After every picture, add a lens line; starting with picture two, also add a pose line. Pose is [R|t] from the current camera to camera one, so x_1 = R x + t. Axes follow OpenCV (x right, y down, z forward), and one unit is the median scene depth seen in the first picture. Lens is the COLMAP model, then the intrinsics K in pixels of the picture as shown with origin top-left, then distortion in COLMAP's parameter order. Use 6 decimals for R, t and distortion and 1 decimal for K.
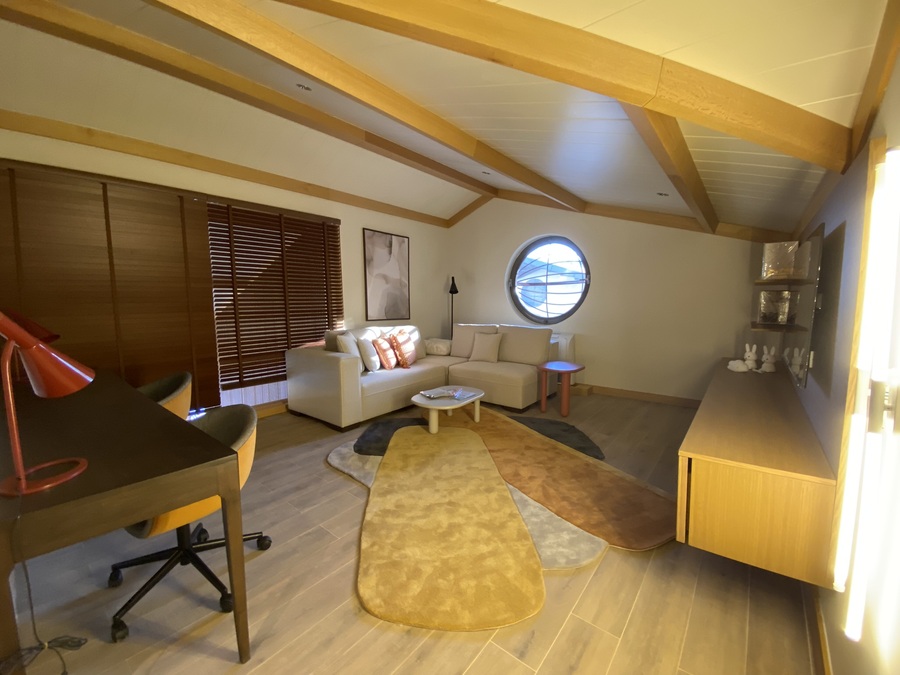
lens RADIAL K [[377.3, 0, 450.0], [0, 377.3, 337.5], [0, 0, 1]] dist [0.000571, 0.000089]
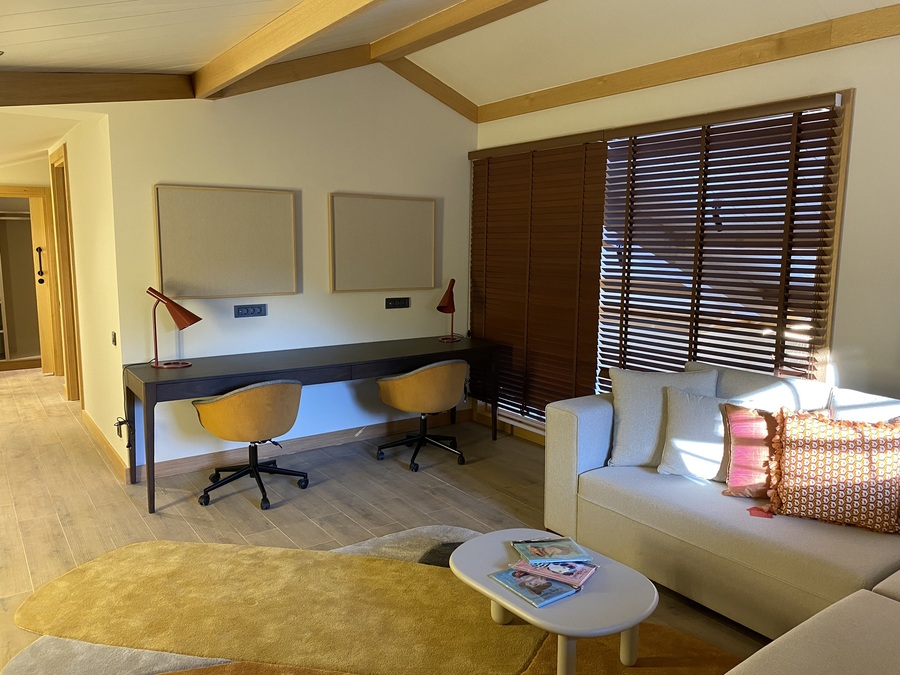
lens RADIAL K [[690.0, 0, 450.0], [0, 690.0, 337.5], [0, 0, 1]] dist [0.029253, -0.008939]
pose [[-0.279376, 0.129284, -0.951438, 0.947415], [-0.106948, 0.980538, 0.164642, -0.255260], [0.954207, 0.147751, -0.260113, 1.513296]]
